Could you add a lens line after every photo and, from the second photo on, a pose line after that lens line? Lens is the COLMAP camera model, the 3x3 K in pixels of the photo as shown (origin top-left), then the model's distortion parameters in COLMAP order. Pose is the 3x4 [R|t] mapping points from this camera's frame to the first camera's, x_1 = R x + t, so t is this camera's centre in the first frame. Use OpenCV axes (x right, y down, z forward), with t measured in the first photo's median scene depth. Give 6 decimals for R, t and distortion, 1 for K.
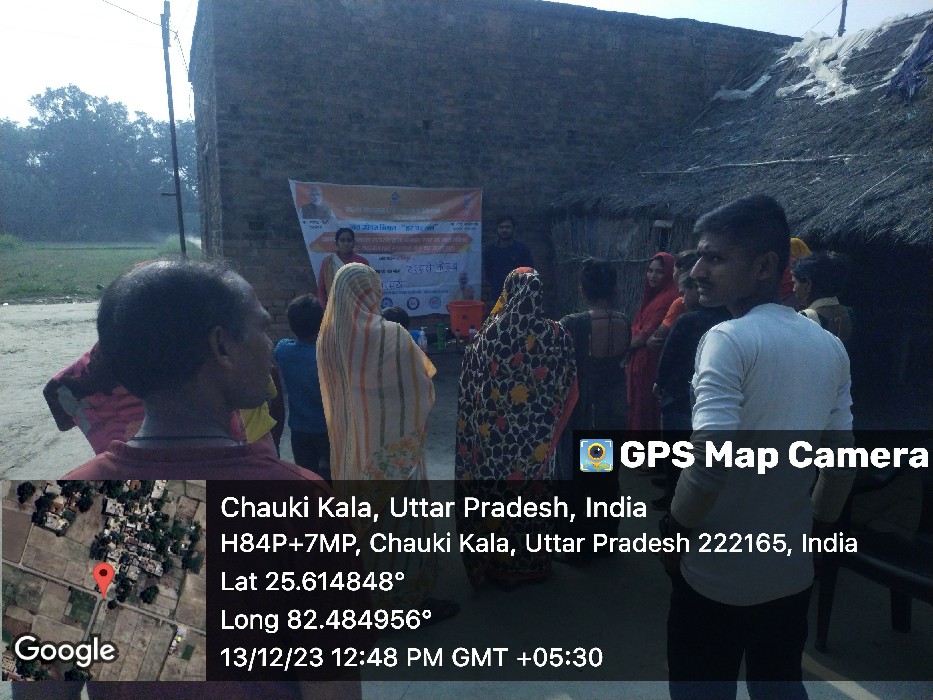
lens RADIAL K [[691.9, 0, 466.5], [0, 691.9, 350.0], [0, 0, 1]] dist [0.051313, -0.072227]
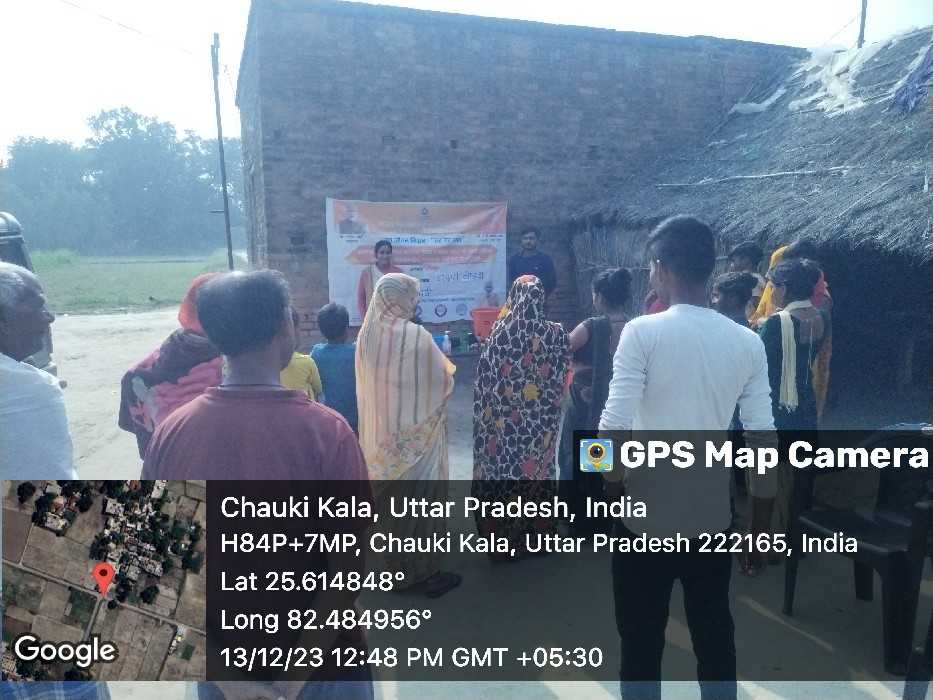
lens RADIAL K [[691.9, 0, 466.5], [0, 691.9, 350.0], [0, 0, 1]] dist [0.051313, -0.072227]
pose [[0.998332, -0.005004, -0.057516, 0.022004], [0.004238, 0.999901, -0.013439, 0.007685], [0.057577, 0.013173, 0.998254, -0.063693]]
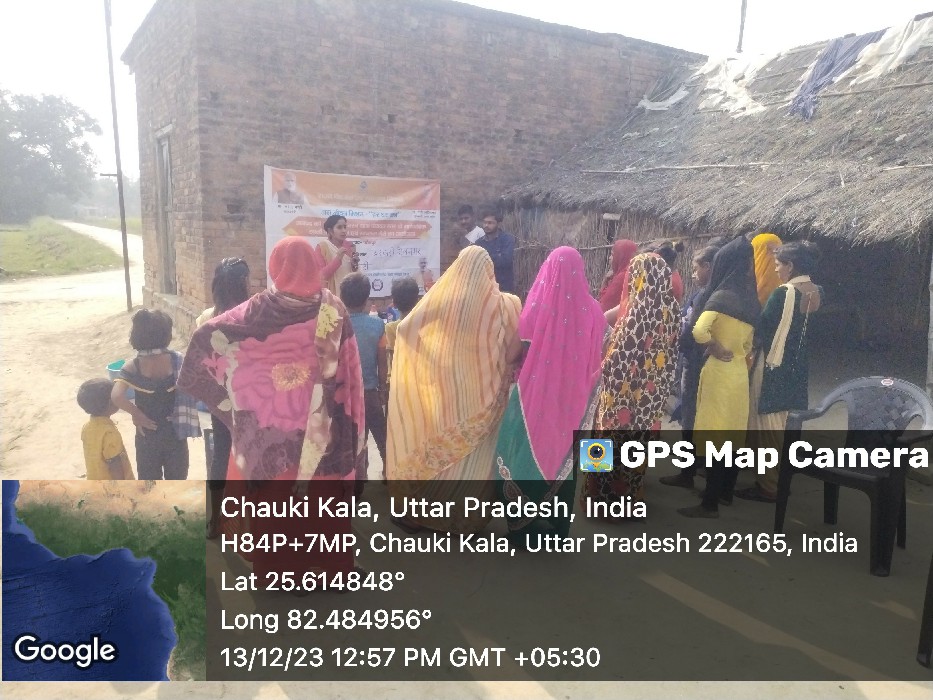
lens RADIAL K [[694.1, 0, 466.5], [0, 694.1, 350.0], [0, 0, 1]] dist [0.056522, -0.093596]
pose [[0.987189, -0.006310, 0.159428, -0.117777], [0.004270, 0.999905, 0.013135, 0.019858], [-0.159496, -0.012286, 0.987122, -0.088451]]
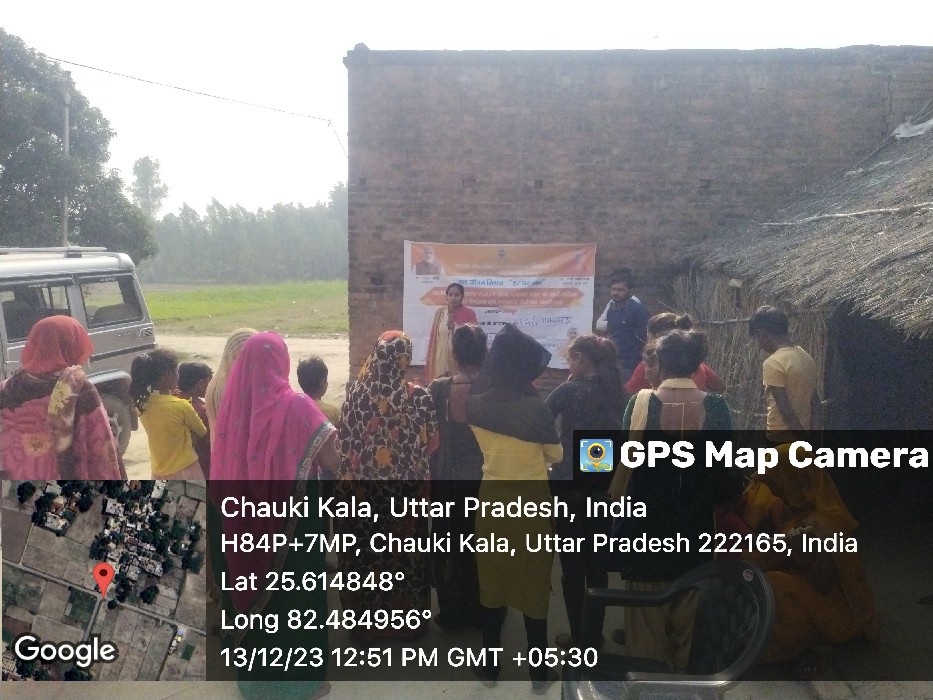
lens RADIAL K [[695.9, 0, 465.6], [0, 695.9, 345.9], [0, 0, 1]] dist [0.054634, -0.087314]
pose [[0.902197, 0.045996, -0.428865, 0.301425], [-0.076017, 0.995690, -0.053127, -0.022182], [0.424573, 0.080532, 0.901805, 0.041071]]
